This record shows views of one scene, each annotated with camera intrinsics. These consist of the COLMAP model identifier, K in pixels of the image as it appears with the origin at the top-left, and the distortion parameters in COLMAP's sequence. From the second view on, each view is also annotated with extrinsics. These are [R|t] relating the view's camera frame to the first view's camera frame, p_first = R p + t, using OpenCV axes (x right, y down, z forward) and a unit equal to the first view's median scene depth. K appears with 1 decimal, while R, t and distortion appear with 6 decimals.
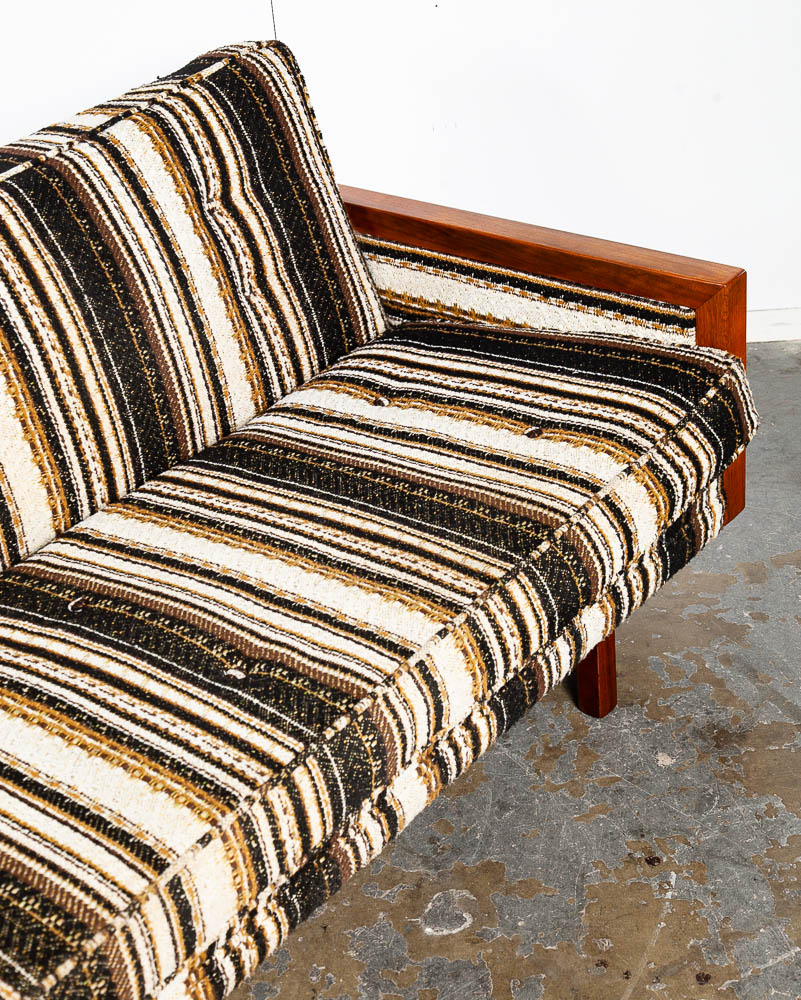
lens RADIAL K [[1747.8, 0, 400.5], [0, 1747.8, 500.0], [0, 0, 1]] dist [-0.012782, 0.080066]
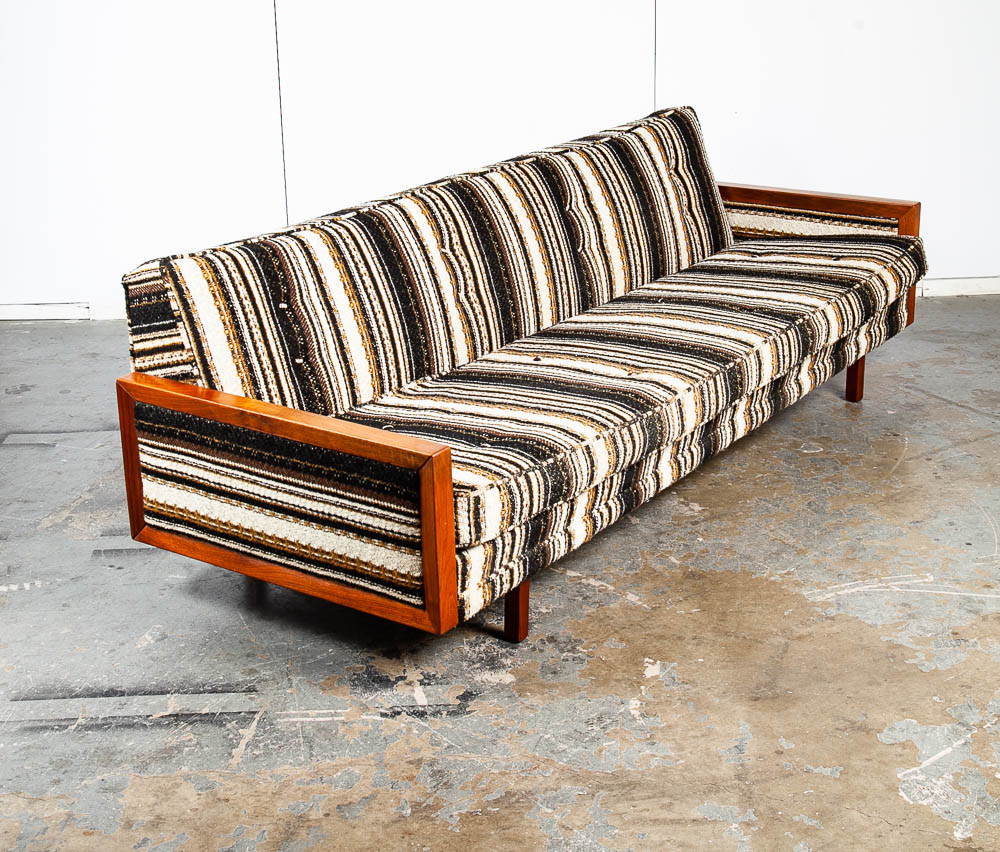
lens RADIAL K [[1644.3, 0, 499.4], [0, 1644.3, 373.0], [0, 0, 1]] dist [0.027978, 0.108387]
pose [[0.996598, 0.039833, 0.072156, -0.467051], [-0.022895, 0.974797, -0.221914, 0.542806], [-0.079176, 0.219507, 0.972393, -0.926945]]
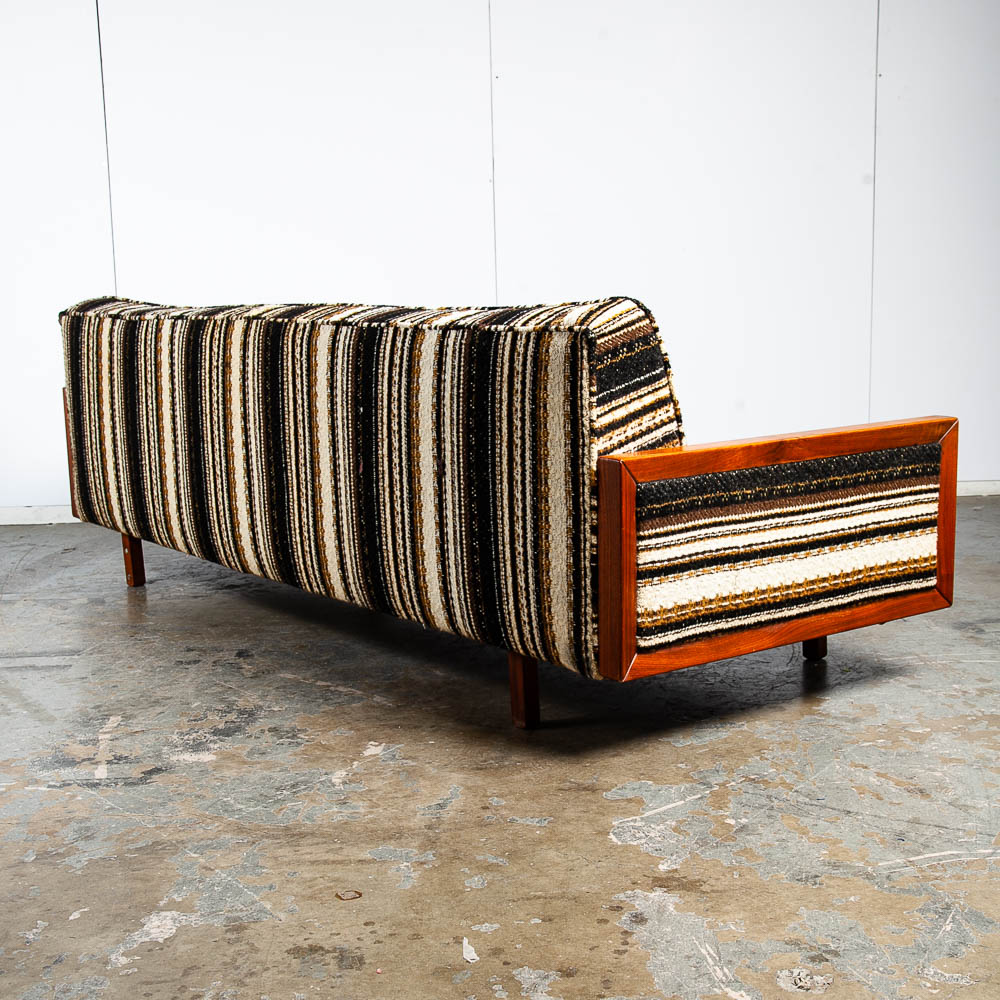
lens RADIAL K [[1620.6, 0, 499.9], [0, 1620.6, 587.7], [0, 0, 1]] dist [-0.015848, 0.033215]
pose [[0.284353, -0.127007, 0.950270, -1.764538], [0.497933, 0.866581, -0.033176, 0.304427], [-0.819272, 0.482604, 0.309656, 0.279327]]
